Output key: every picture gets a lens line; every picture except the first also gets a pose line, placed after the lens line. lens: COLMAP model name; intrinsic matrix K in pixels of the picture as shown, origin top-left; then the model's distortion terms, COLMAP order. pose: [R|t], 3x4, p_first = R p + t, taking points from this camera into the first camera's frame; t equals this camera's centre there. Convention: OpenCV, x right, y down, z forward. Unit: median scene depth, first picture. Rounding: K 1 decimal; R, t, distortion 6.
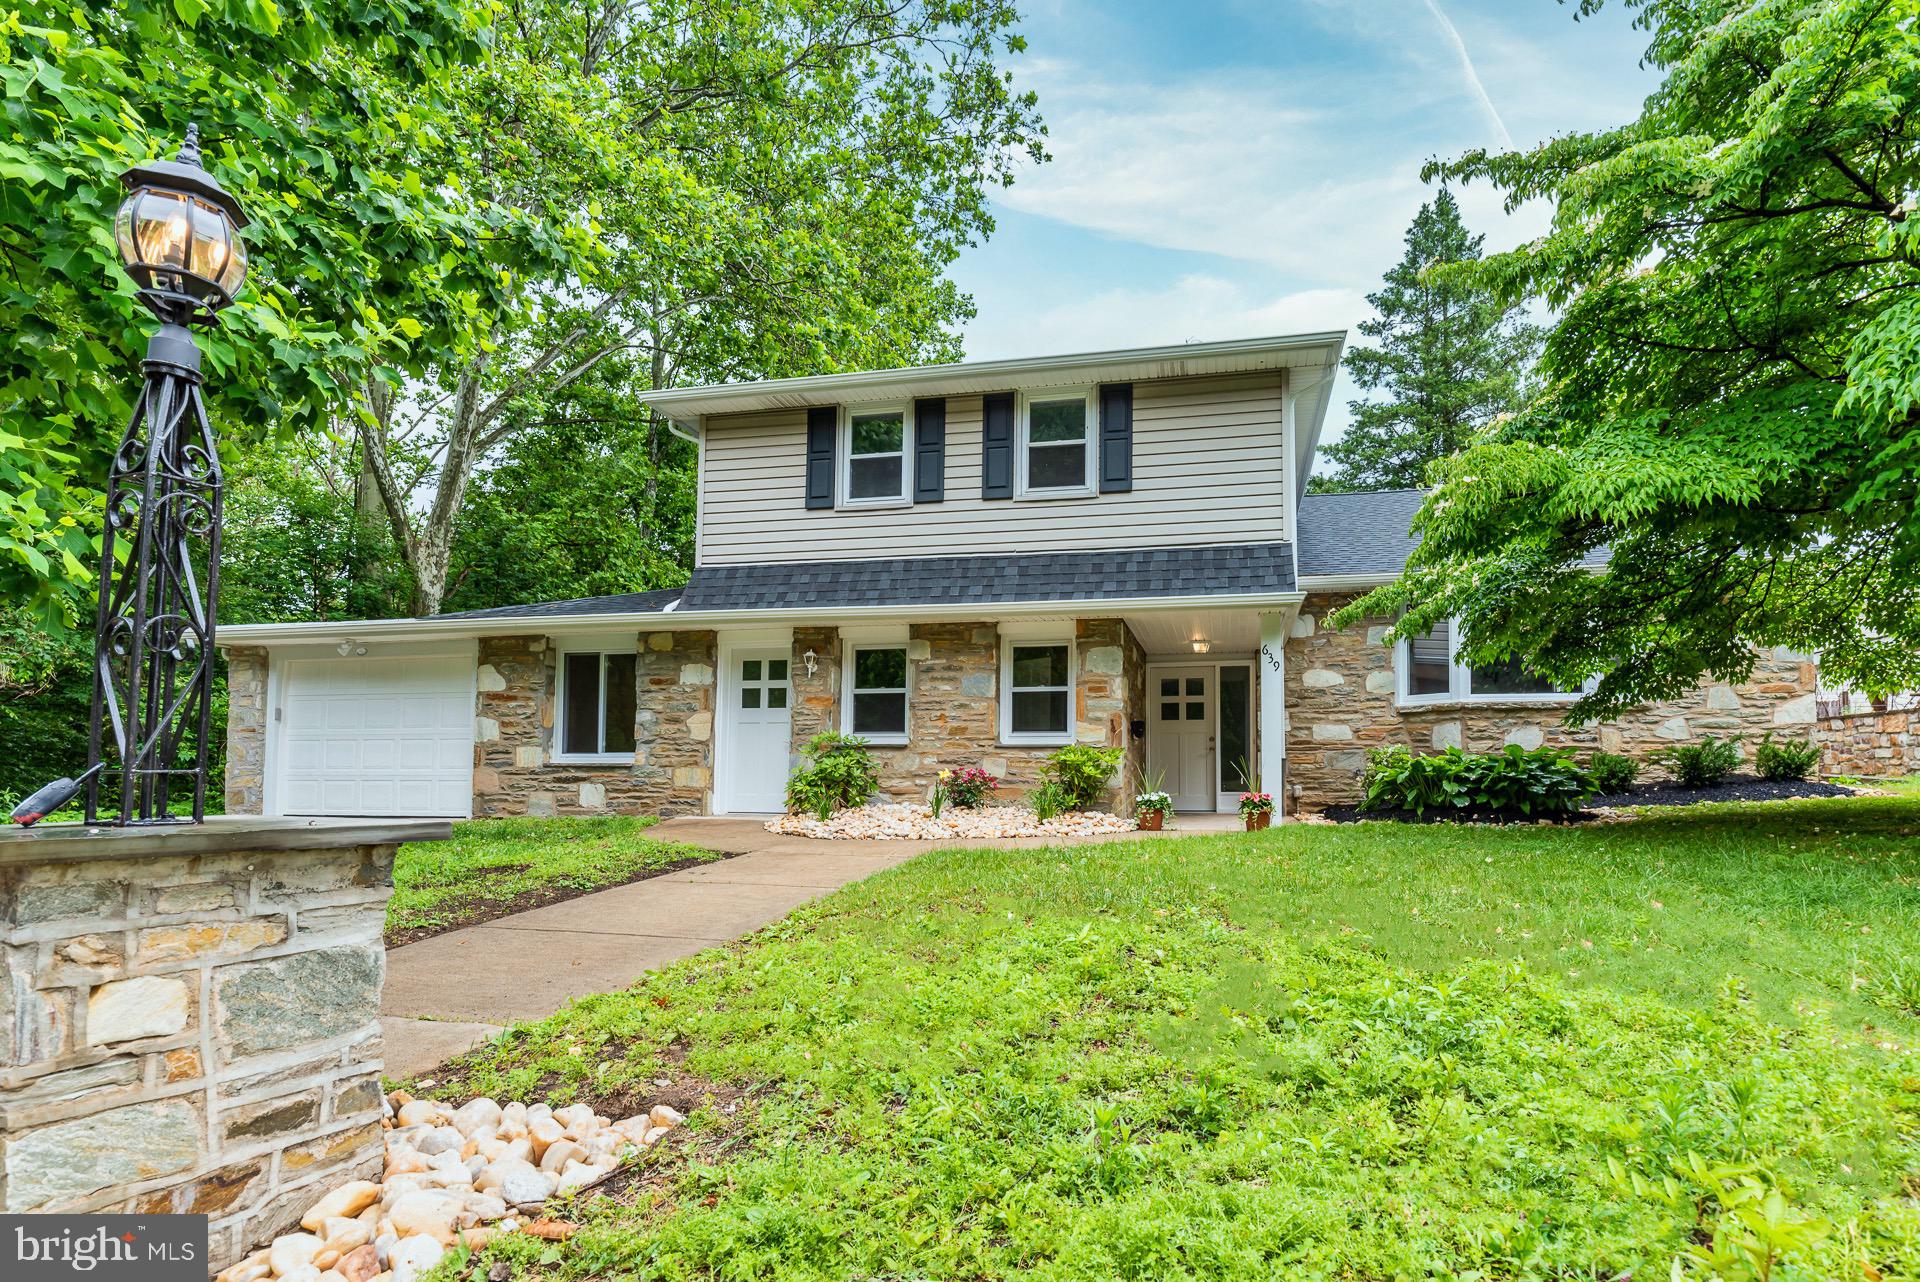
lens RADIAL K [[968.8, 0, 960.8], [0, 968.8, 700.5], [0, 0, 1]] dist [0.000472, -0.000232]
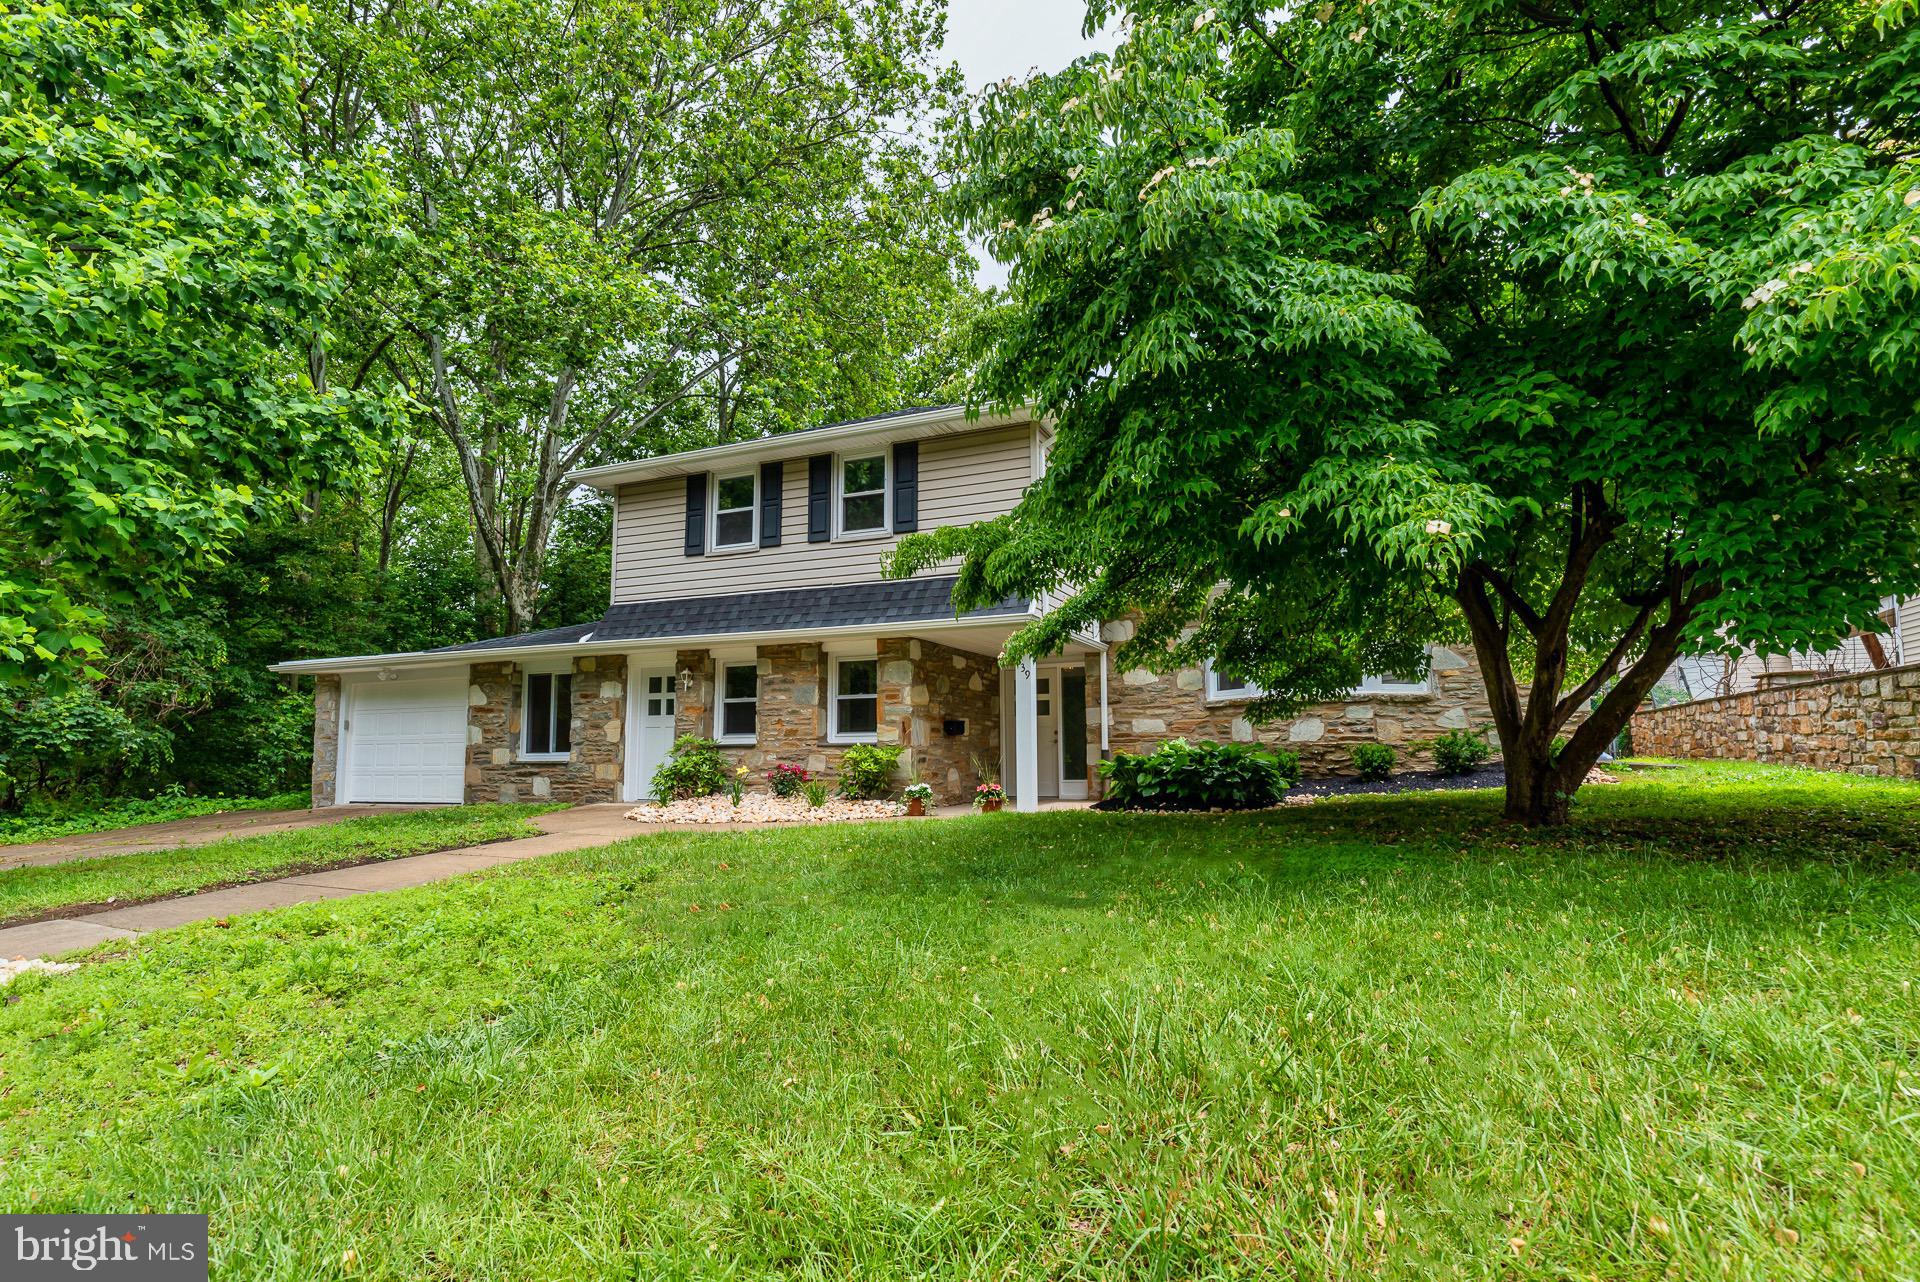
lens RADIAL K [[961.6, 0, 959.9], [0, 961.6, 634.3], [0, 0, 1]] dist [0.001431, 0.000842]
pose [[0.979065, -0.035977, -0.200344, 0.432934], [0.027207, 0.998554, -0.046358, -0.029260], [0.201723, 0.039937, 0.978628, -0.141307]]
